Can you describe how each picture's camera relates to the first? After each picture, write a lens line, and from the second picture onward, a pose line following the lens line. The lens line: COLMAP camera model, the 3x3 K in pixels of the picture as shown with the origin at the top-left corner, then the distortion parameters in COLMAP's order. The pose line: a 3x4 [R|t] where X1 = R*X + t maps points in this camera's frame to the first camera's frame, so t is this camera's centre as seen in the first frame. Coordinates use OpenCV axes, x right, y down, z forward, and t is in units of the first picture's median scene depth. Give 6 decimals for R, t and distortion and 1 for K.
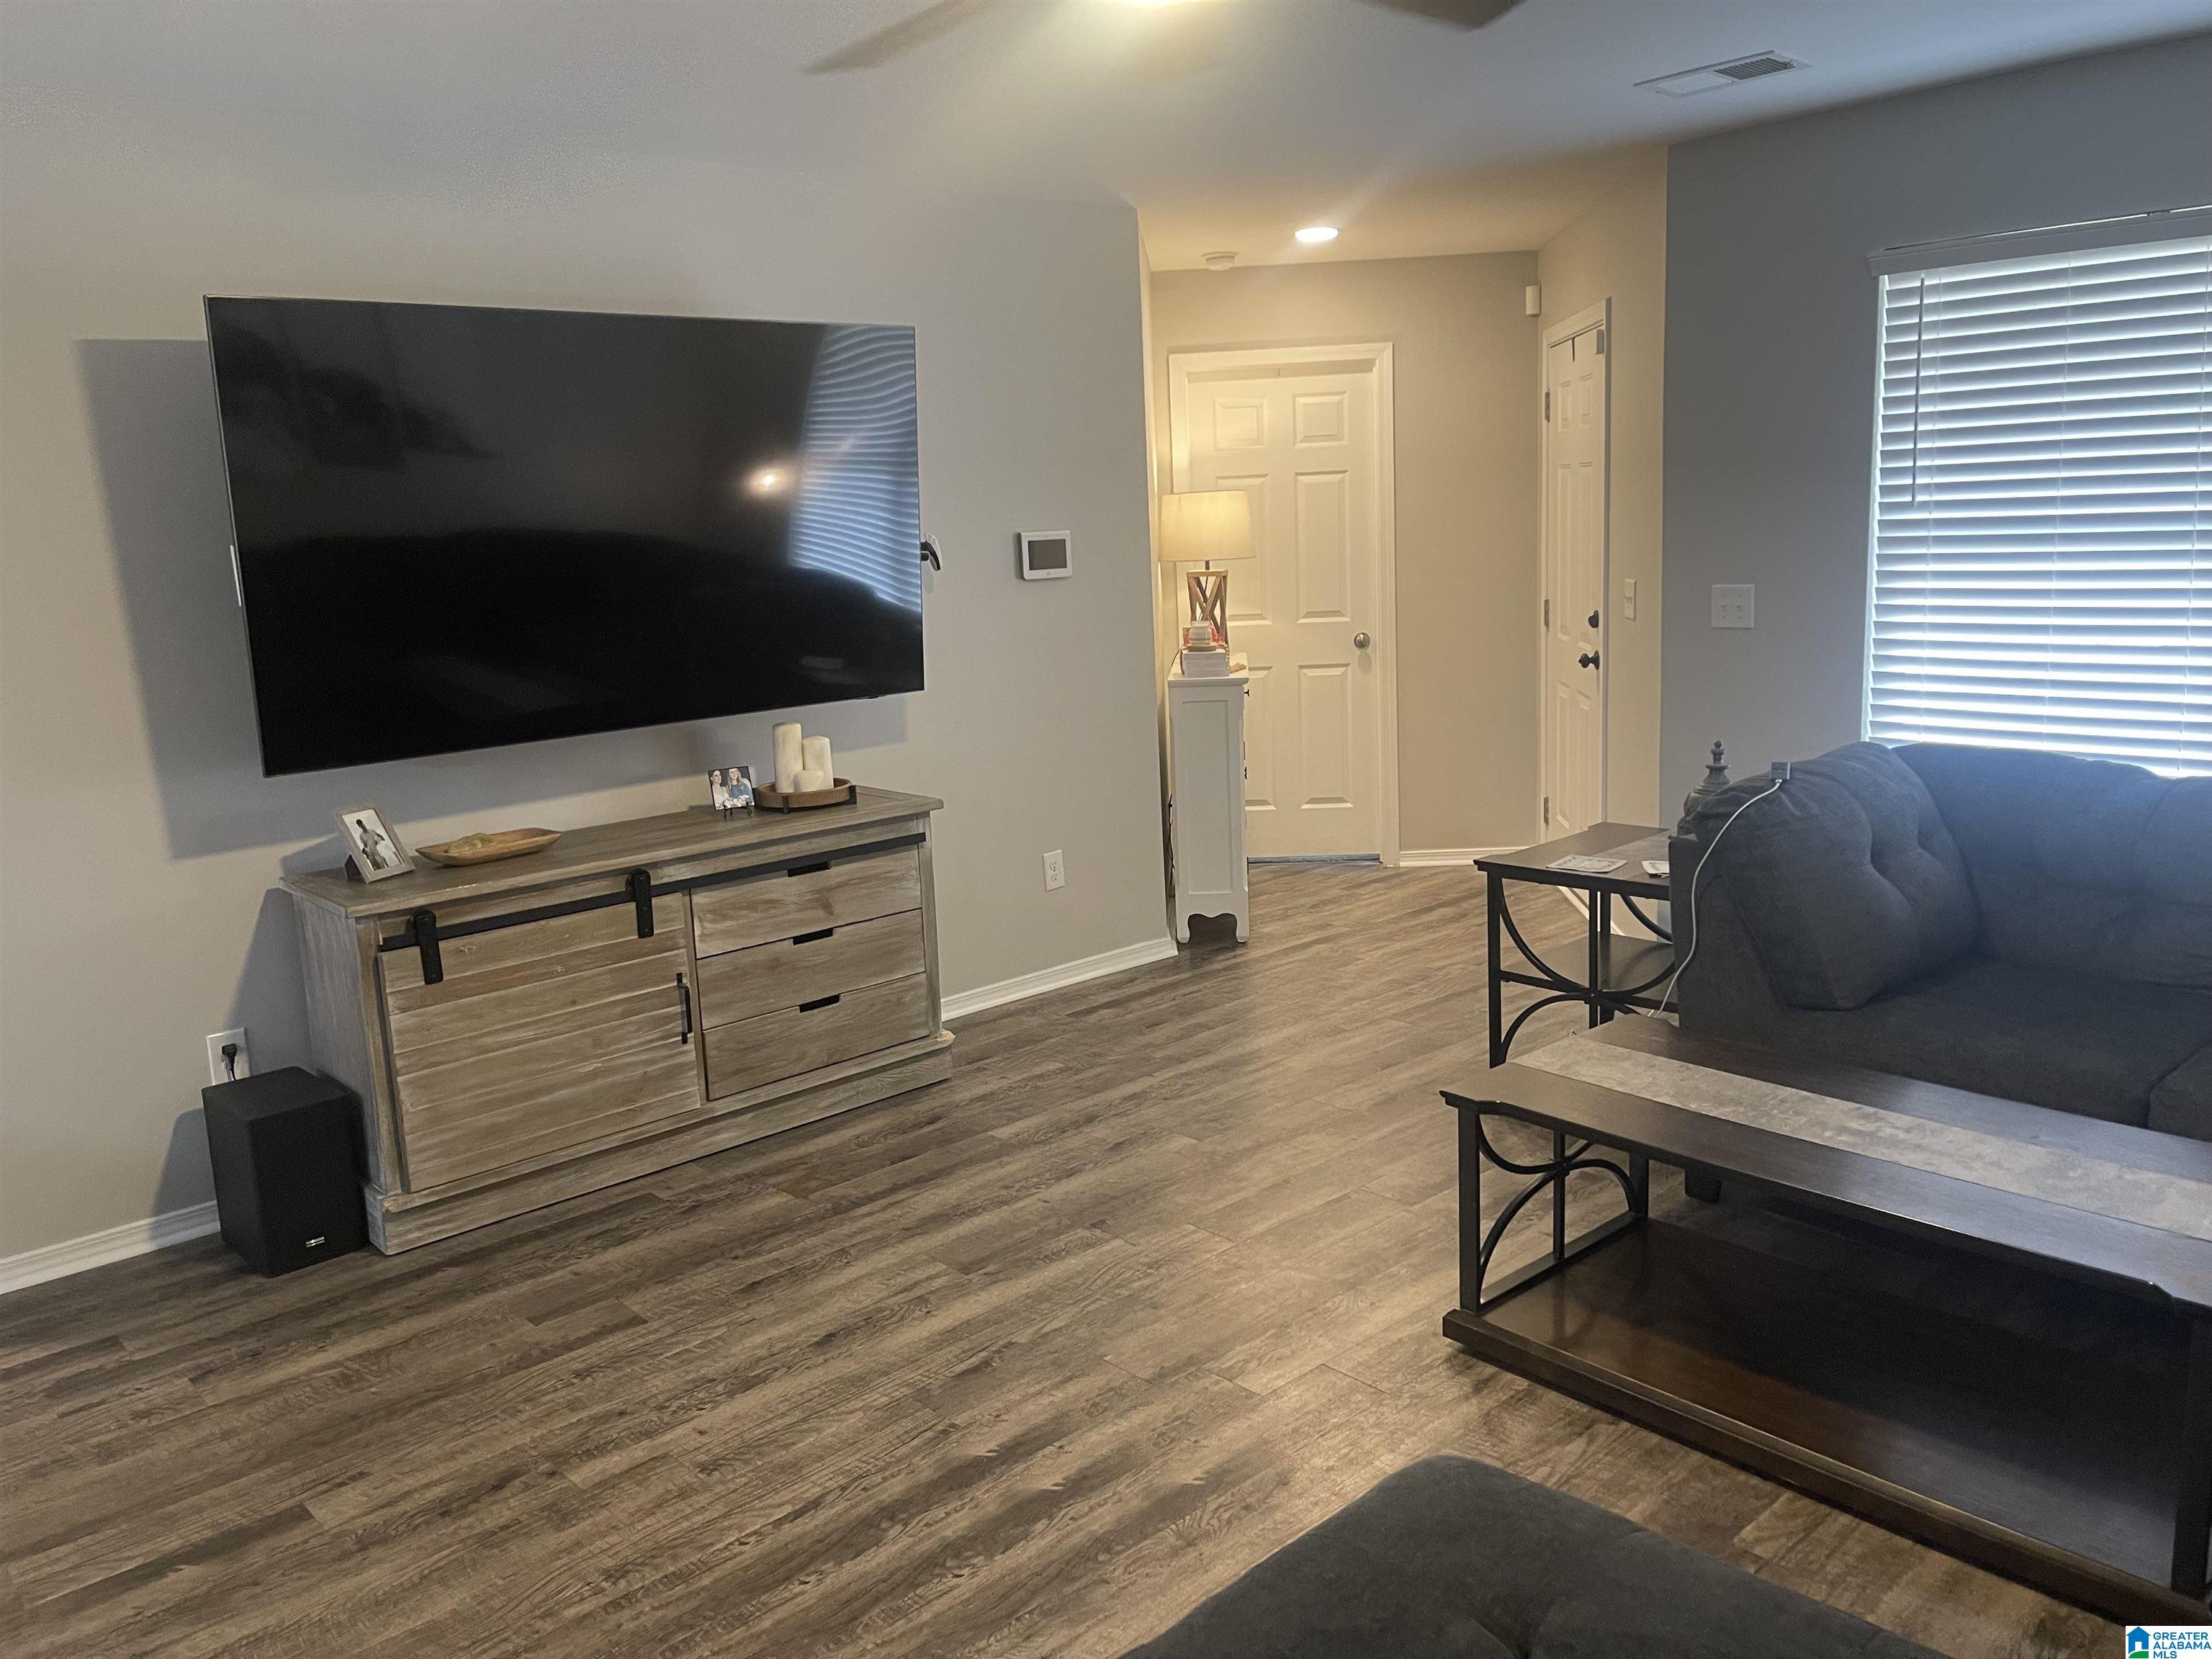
lens RADIAL K [[1709.4, 0, 1086.6], [0, 1709.4, 817.7], [0, 0, 1]] dist [0.107022, -0.123889]
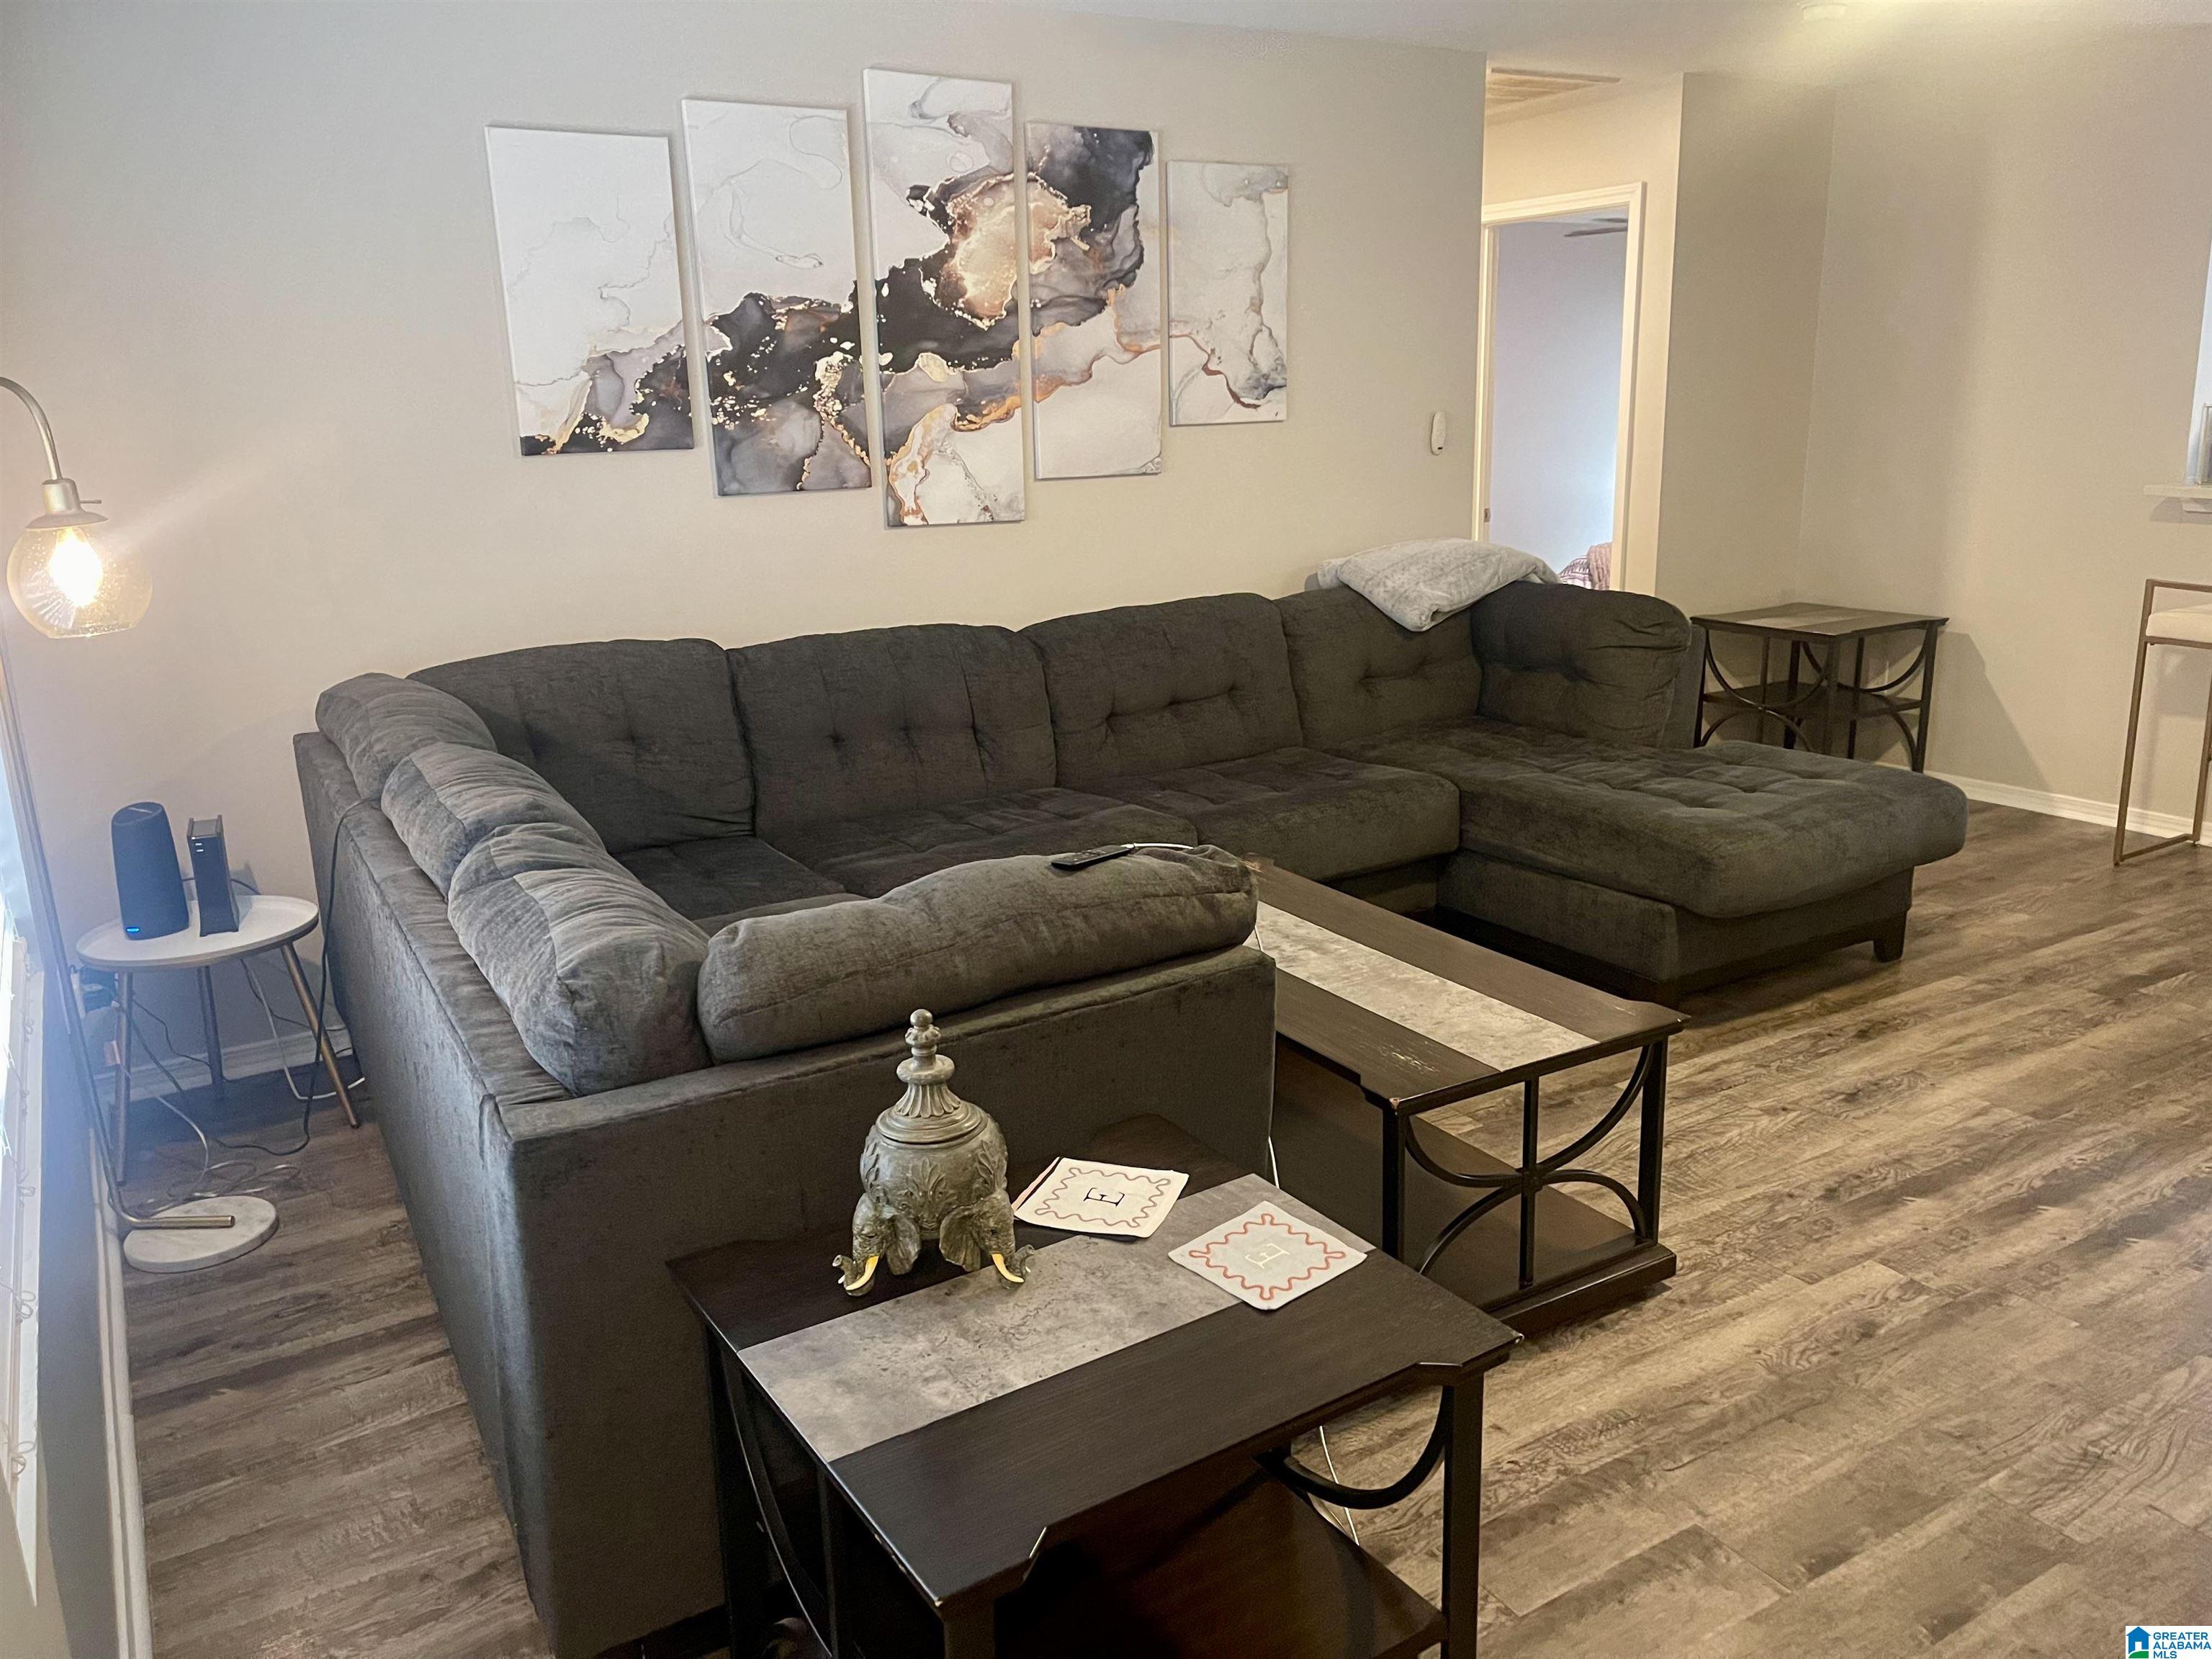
lens RADIAL K [[1709.4, 0, 1101.6], [0, 1709.4, 811.7], [0, 0, 1]] dist [0.107022, -0.123889]
pose [[-0.983023, 0.023122, 0.182019, 0.229335], [0.094950, 0.912972, 0.396820, -0.225058], [-0.157003, 0.407366, -0.899668, 1.228689]]
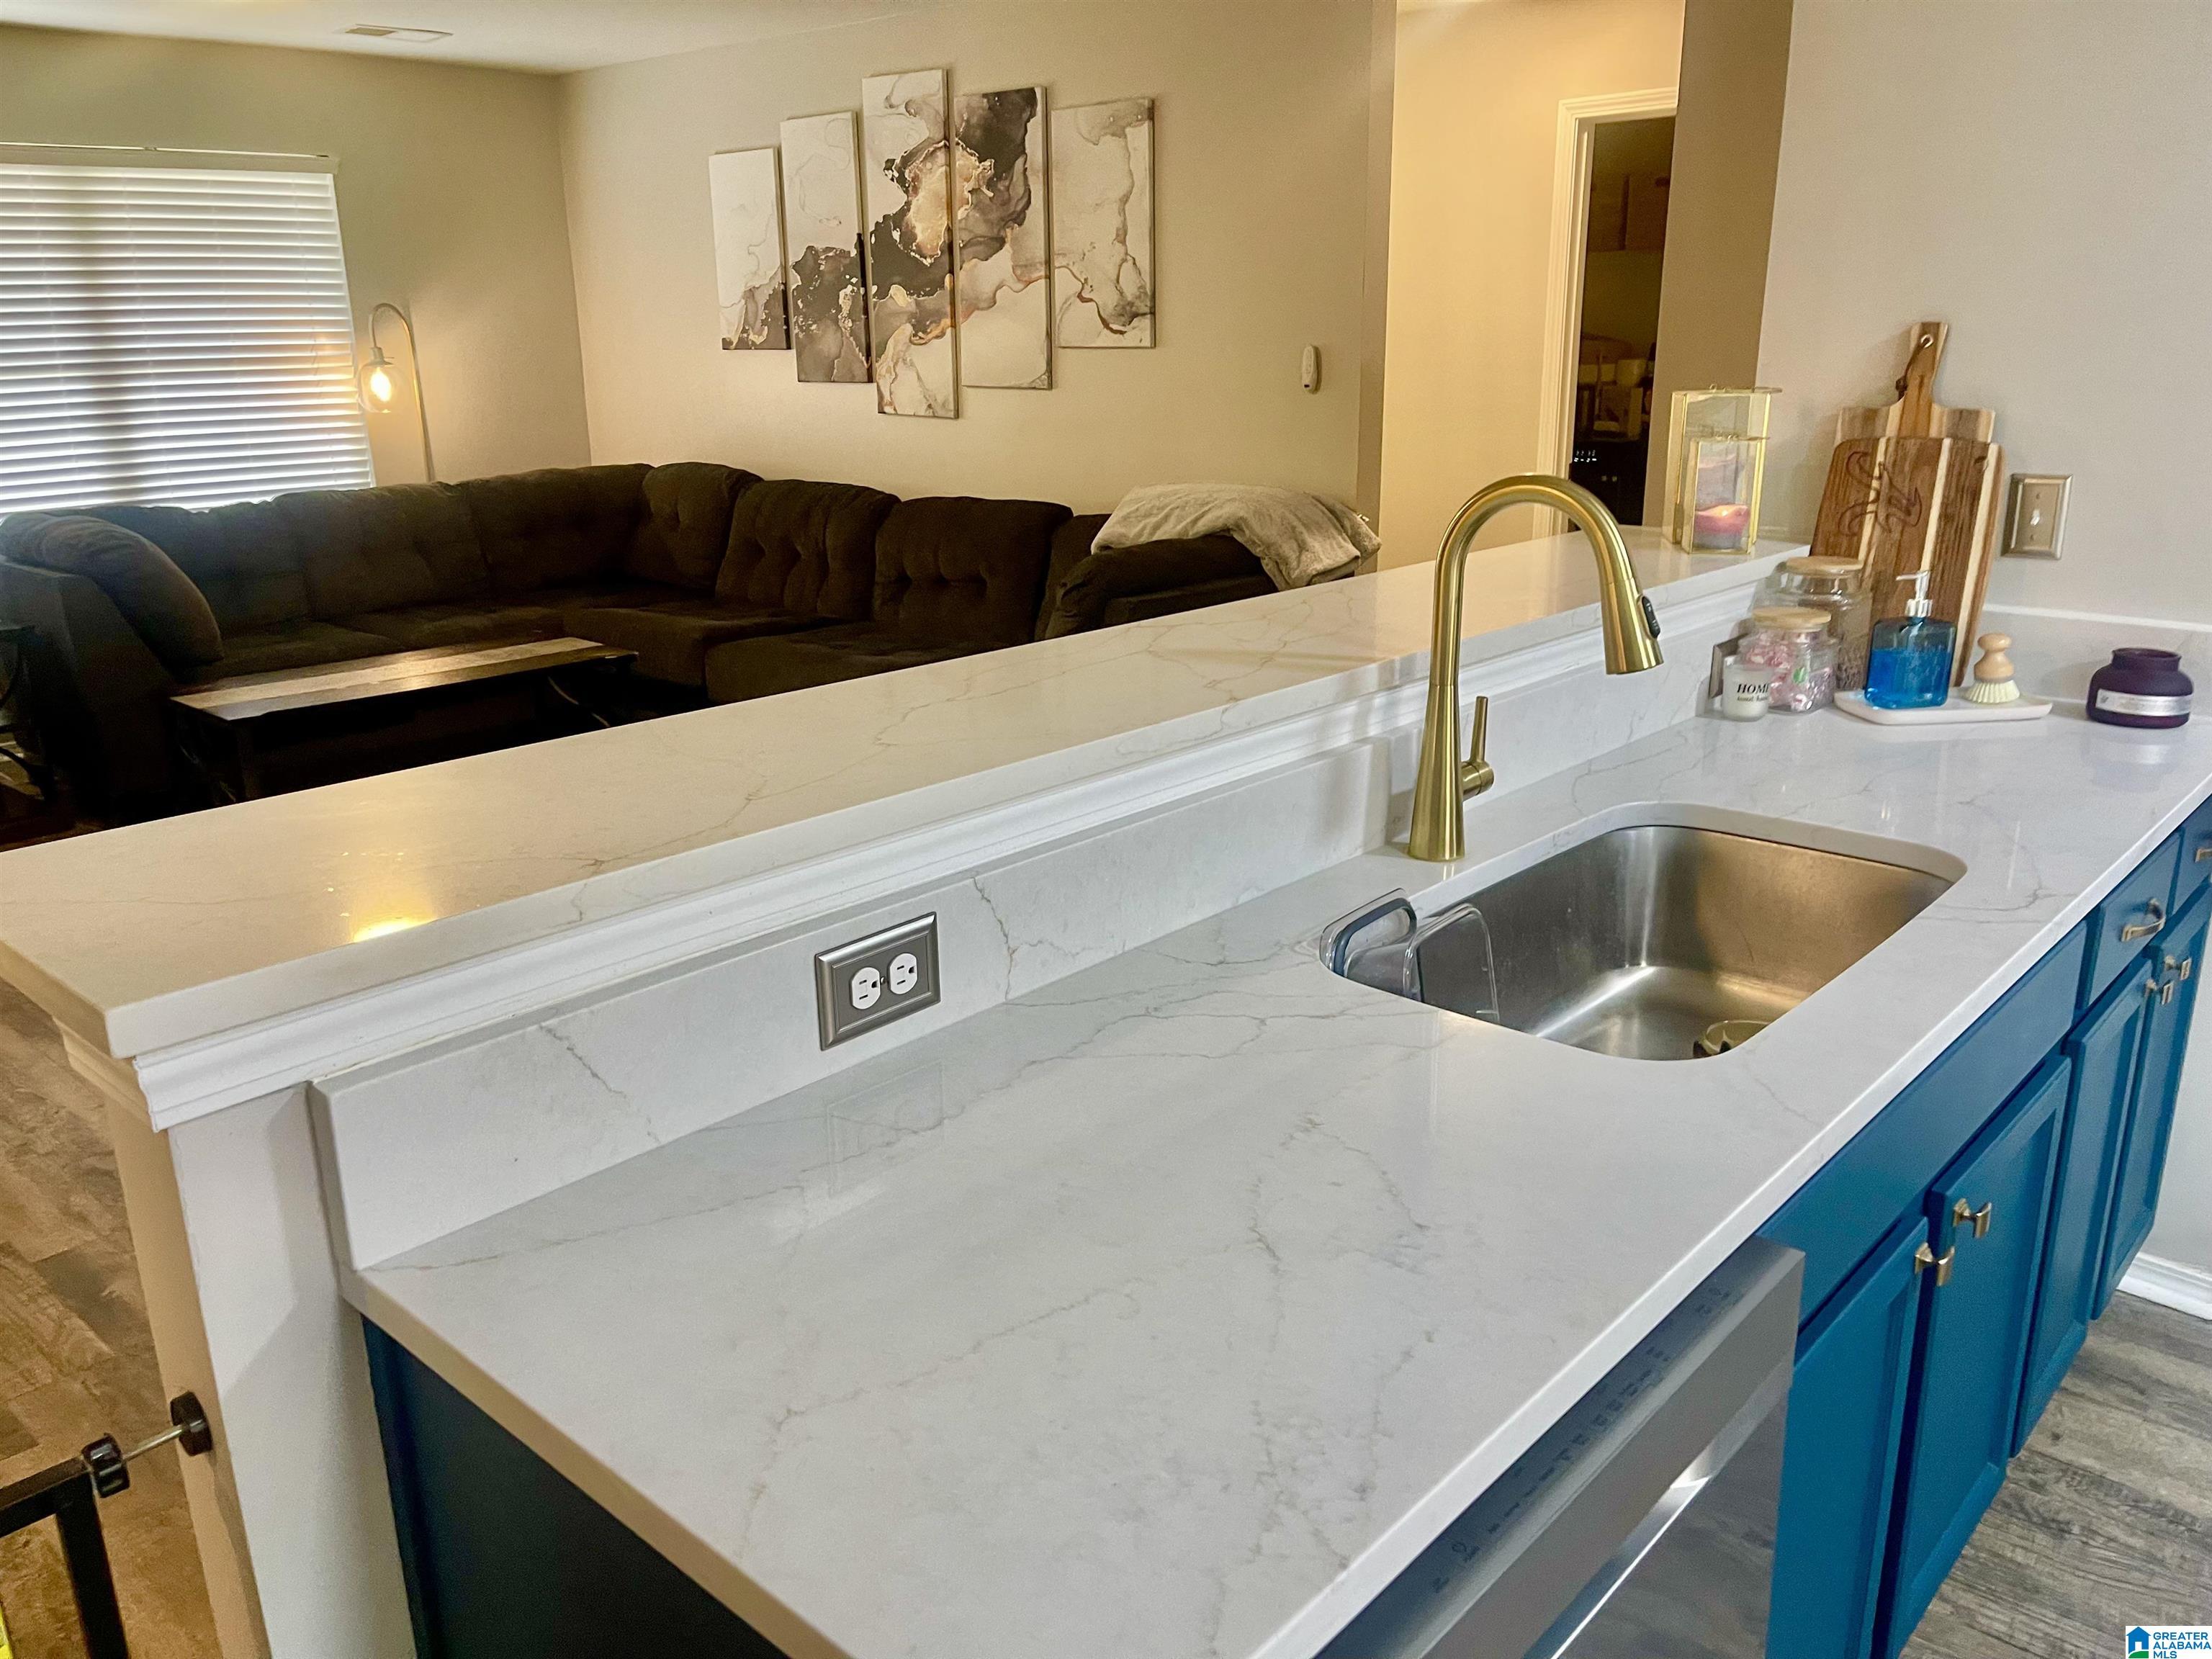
lens RADIAL K [[1709.4, 0, 1100.1], [0, 1709.4, 835.0], [0, 0, 1]] dist [0.107022, -0.123889]
pose [[-0.093748, -0.245191, 0.964931, -0.909920], [0.193132, 0.946311, 0.259223, 0.004284], [-0.976684, 0.210660, -0.041361, 0.239292]]
